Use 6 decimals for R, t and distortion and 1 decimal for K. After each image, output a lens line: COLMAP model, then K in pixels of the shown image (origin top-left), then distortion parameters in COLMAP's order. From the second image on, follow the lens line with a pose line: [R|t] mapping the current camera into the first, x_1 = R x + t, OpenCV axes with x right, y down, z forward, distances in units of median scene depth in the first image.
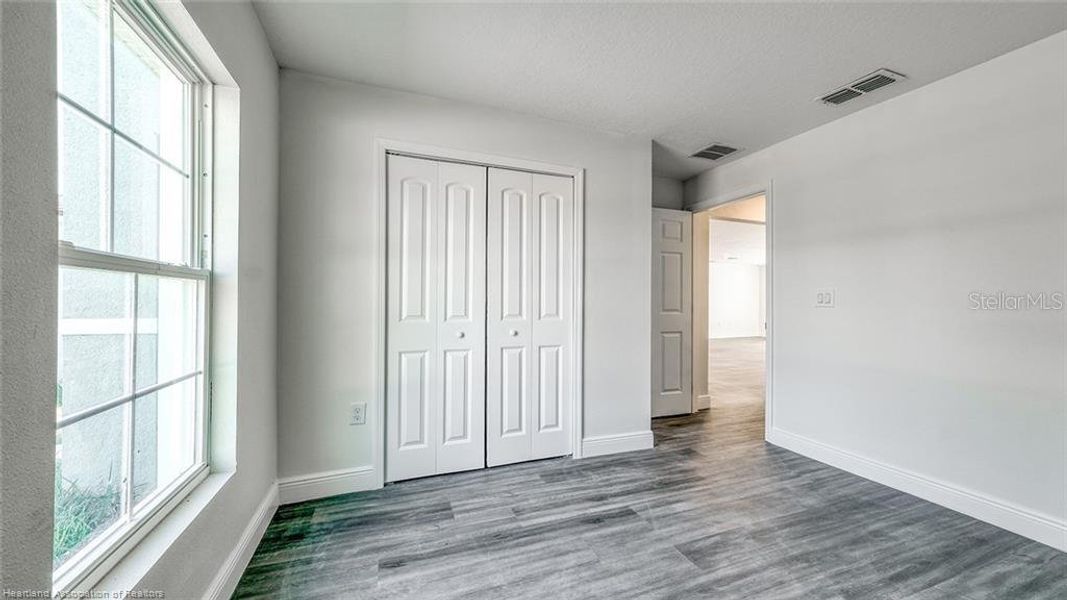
lens RADIAL K [[389.6, 0, 530.6], [0, 389.6, 301.3], [0, 0, 1]] dist [-0.001395, 0.006411]
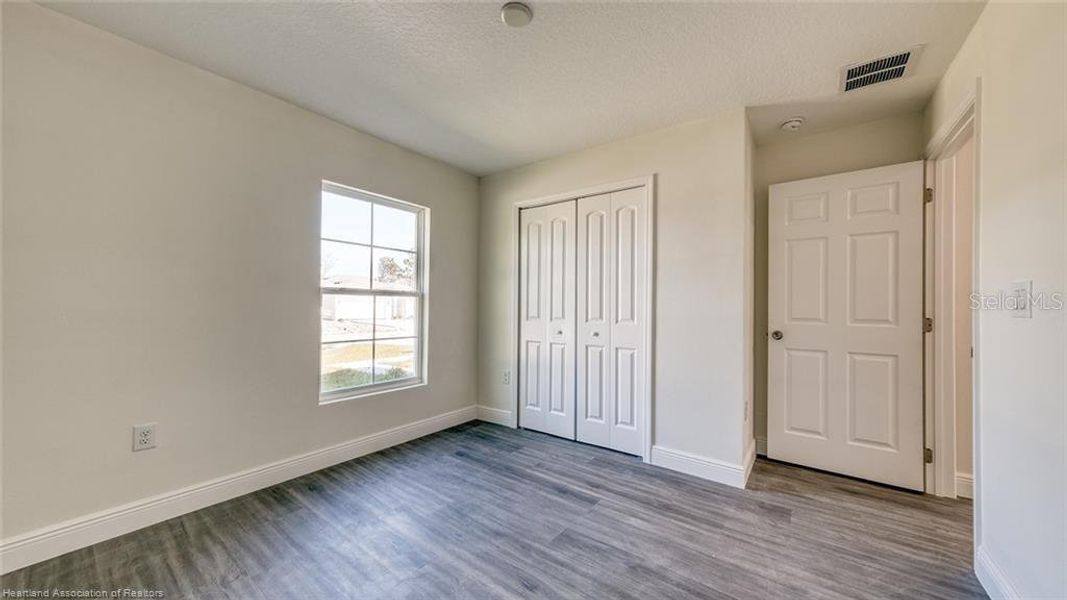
lens RADIAL K [[389.6, 0, 530.6], [0, 389.6, 301.3], [0, 0, 1]] dist [-0.001395, 0.006411]
pose [[0.516425, -0.009649, -0.856278, 0.941314], [-0.000576, 0.999932, -0.011615, -0.002926], [0.856332, 0.006492, 0.516384, 0.246702]]
